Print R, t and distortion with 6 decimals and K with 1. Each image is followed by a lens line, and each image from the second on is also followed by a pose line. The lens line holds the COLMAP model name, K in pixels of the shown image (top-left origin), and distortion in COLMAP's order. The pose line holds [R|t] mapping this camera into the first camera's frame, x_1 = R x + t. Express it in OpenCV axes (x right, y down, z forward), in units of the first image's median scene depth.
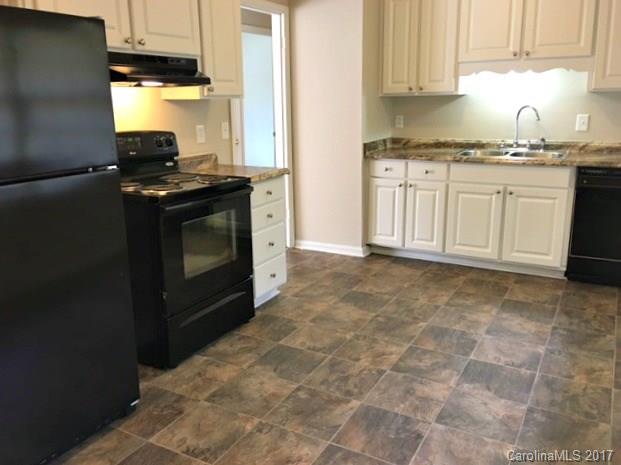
lens RADIAL K [[530.8, 0, 308.7], [0, 530.8, 227.7], [0, 0, 1]] dist [0.126395, -0.195102]
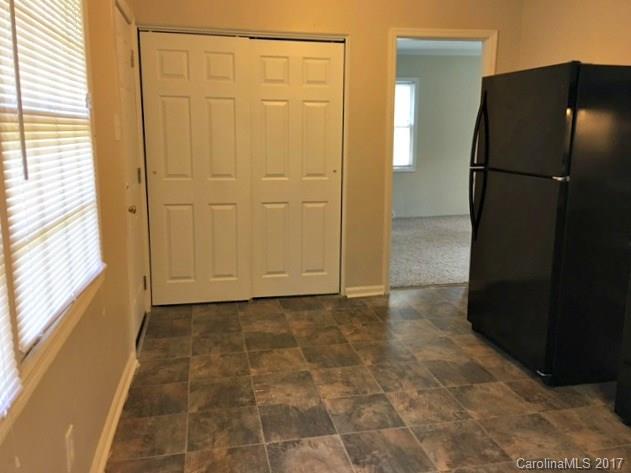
lens RADIAL K [[539.4, 0, 313.7], [0, 539.4, 231.7], [0, 0, 1]] dist [0.126395, -0.195102]
pose [[-0.752871, 0.139259, -0.643266, 0.898251], [-0.144685, 0.918433, 0.368168, -0.385579], [0.642068, 0.370254, -0.671313, 1.542944]]
